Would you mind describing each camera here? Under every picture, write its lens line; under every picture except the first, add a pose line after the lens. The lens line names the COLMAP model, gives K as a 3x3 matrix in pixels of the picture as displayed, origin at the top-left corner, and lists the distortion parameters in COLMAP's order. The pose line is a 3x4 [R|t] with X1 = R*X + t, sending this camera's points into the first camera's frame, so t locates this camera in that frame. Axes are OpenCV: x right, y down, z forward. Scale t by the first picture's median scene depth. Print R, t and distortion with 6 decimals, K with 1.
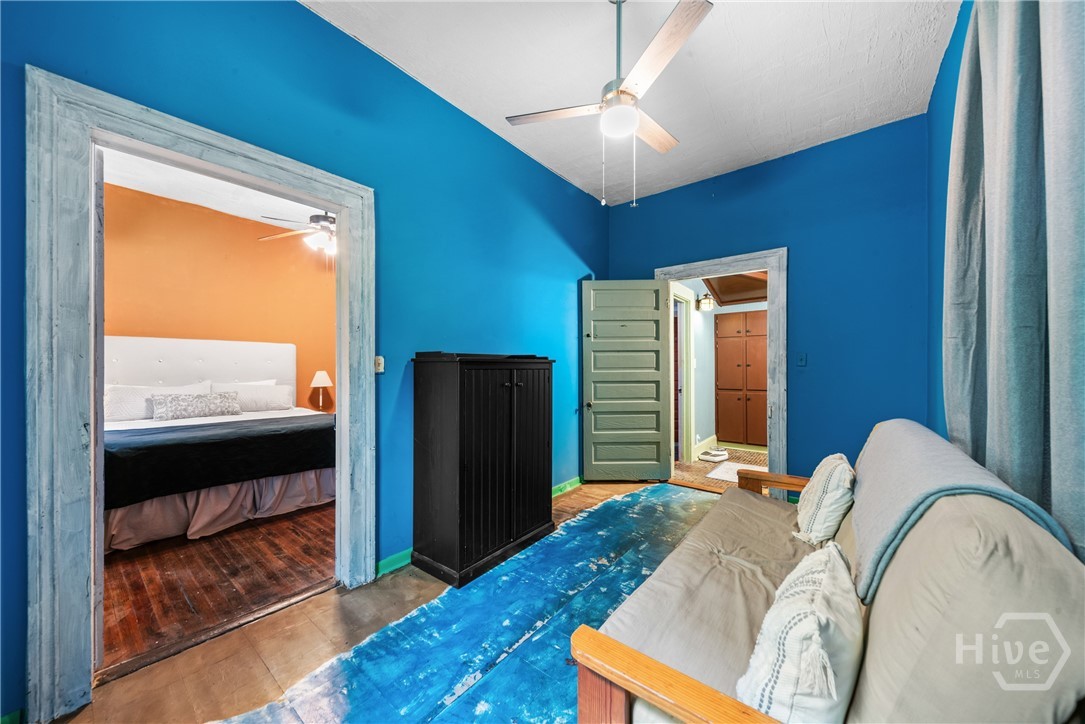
lens RADIAL K [[364.1, 0, 541.4], [0, 364.1, 370.9], [0, 0, 1]] dist [0.011561, -0.003722]
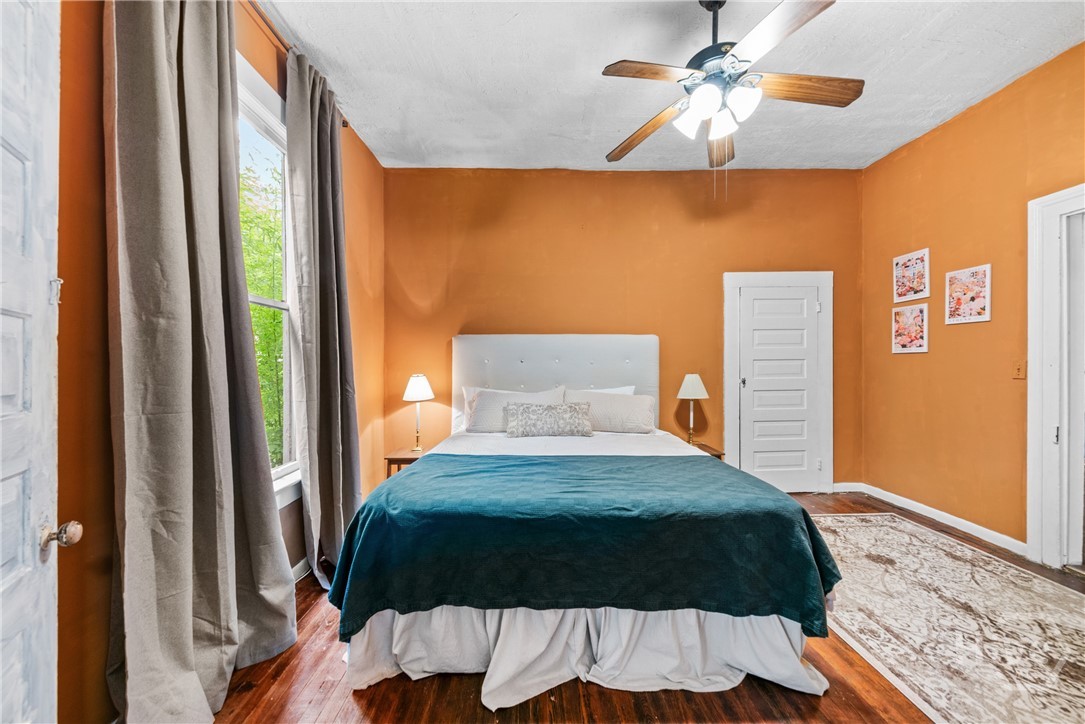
lens RADIAL K [[392.5, 0, 546.3], [0, 392.5, 364.2], [0, 0, 1]] dist [0.000197, -0.000033]
pose [[0.645921, -0.004949, -0.763388, -0.331026], [-0.006675, 0.999904, -0.012130, -0.010880], [0.763375, 0.012930, 0.645826, 0.490021]]
